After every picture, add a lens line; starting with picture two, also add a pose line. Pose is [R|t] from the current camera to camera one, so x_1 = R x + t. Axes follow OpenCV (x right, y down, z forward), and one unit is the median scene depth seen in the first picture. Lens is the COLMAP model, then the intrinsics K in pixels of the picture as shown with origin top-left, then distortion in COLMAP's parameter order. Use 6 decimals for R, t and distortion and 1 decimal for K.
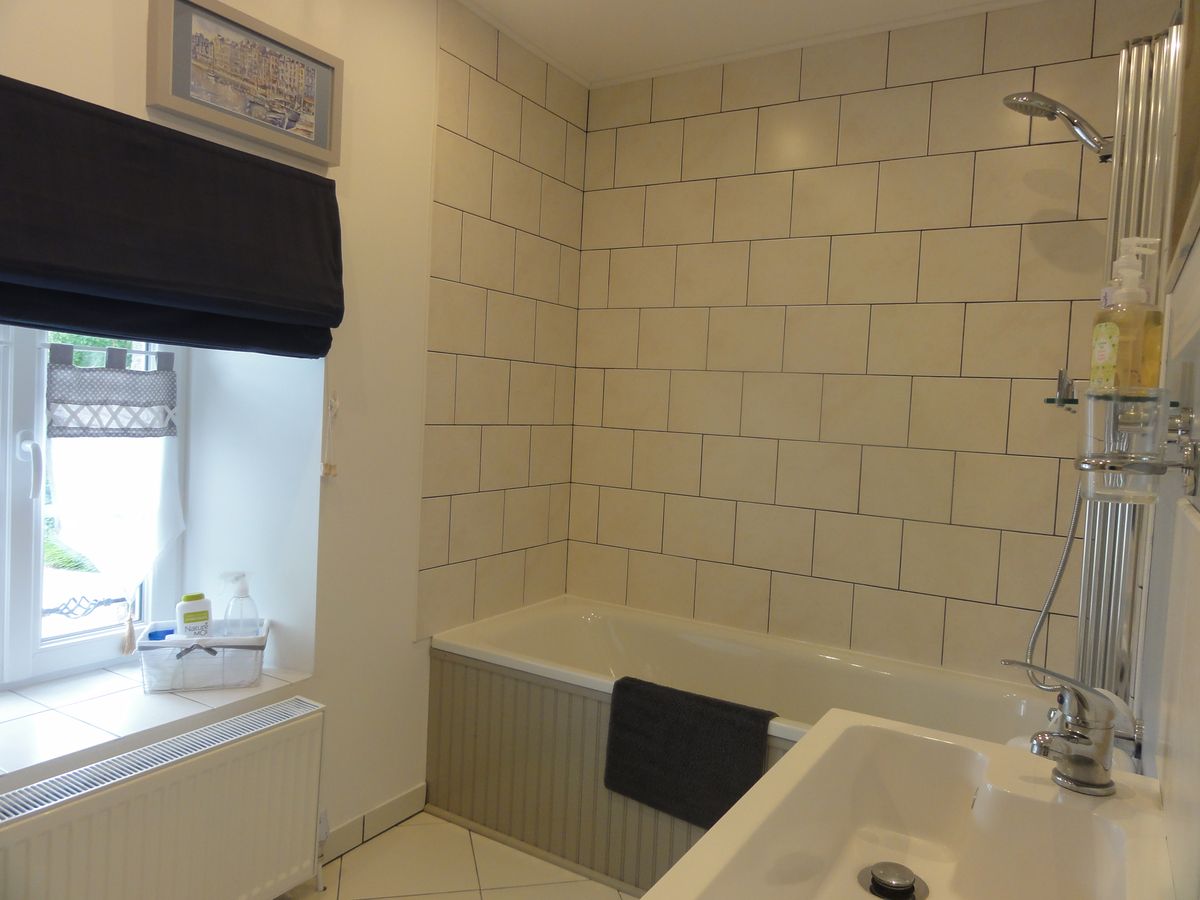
lens RADIAL K [[849.9, 0, 600.1], [0, 849.9, 448.6], [0, 0, 1]] dist [-0.012102, -0.002496]
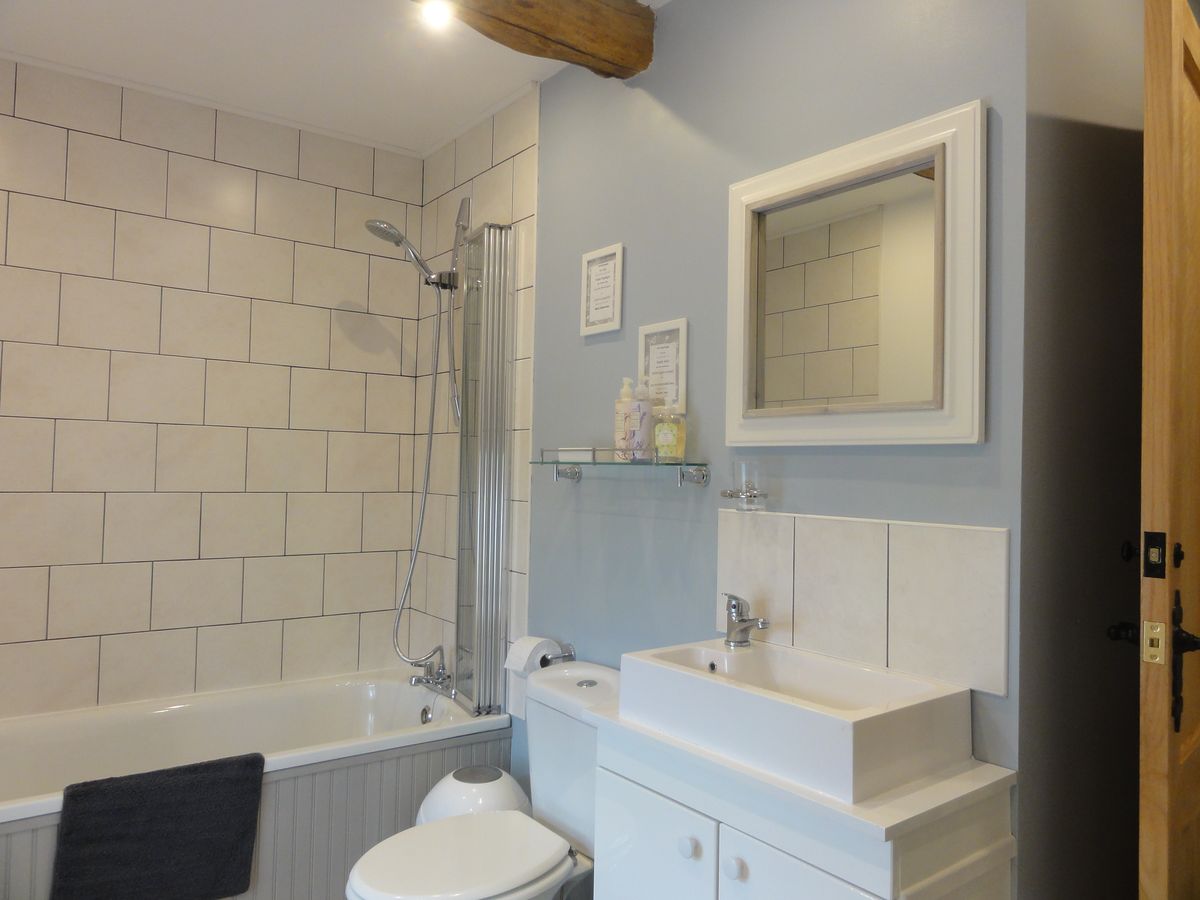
lens RADIAL K [[849.9, 0, 602.8], [0, 849.9, 446.4], [0, 0, 1]] dist [-0.012102, -0.002496]
pose [[0.349067, -0.018629, 0.936913, -0.514442], [0.045215, 0.998973, 0.003018, -0.043528], [-0.936006, 0.041309, 0.349551, 0.177521]]
